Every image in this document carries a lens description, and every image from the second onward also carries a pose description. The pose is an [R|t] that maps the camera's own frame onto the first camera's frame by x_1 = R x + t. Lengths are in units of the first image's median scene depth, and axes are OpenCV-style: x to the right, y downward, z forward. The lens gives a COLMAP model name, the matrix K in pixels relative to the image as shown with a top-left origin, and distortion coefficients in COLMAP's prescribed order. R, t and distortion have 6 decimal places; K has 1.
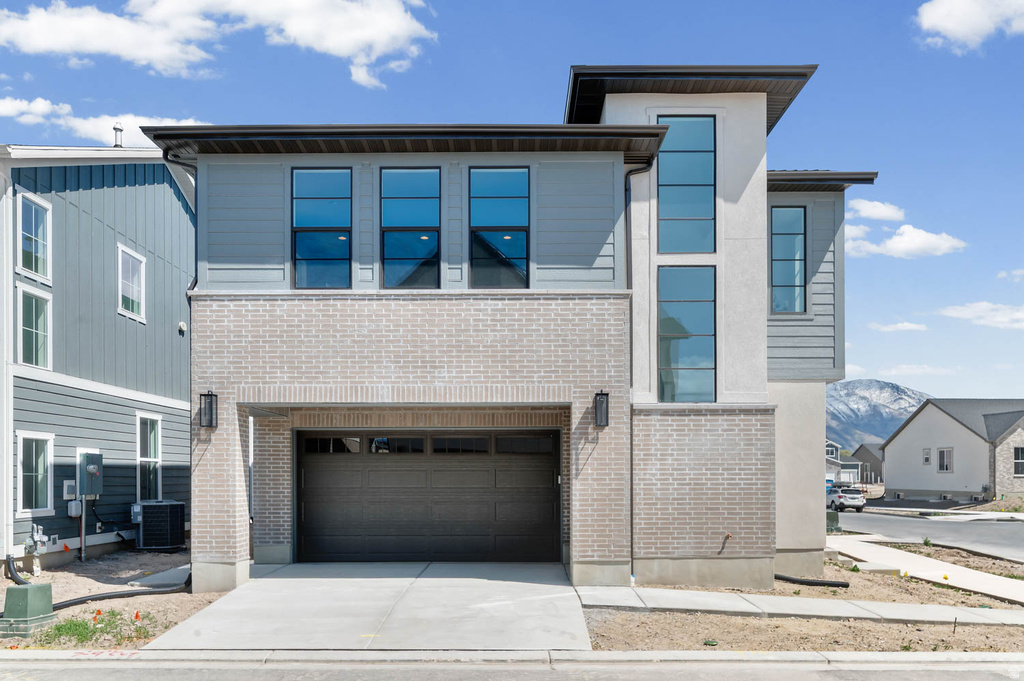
lens RADIAL K [[731.4, 0, 512.4], [0, 731.4, 342.5], [0, 0, 1]] dist [0.003049, 0.000874]
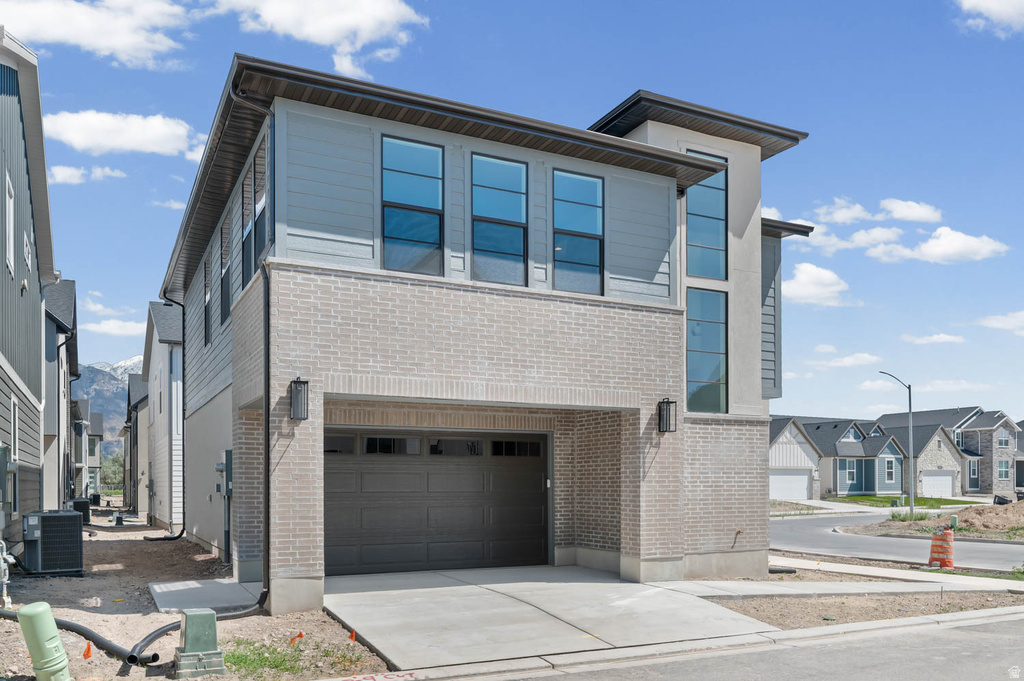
lens RADIAL K [[776.0, 0, 511.7], [0, 776.0, 337.4], [0, 0, 1]] dist [0.006740, -0.012912]
pose [[0.898671, 0.081999, 0.430890, -0.566594], [-0.078775, 0.996570, -0.025355, 0.022232], [-0.431491, -0.011158, 0.902048, 0.070292]]
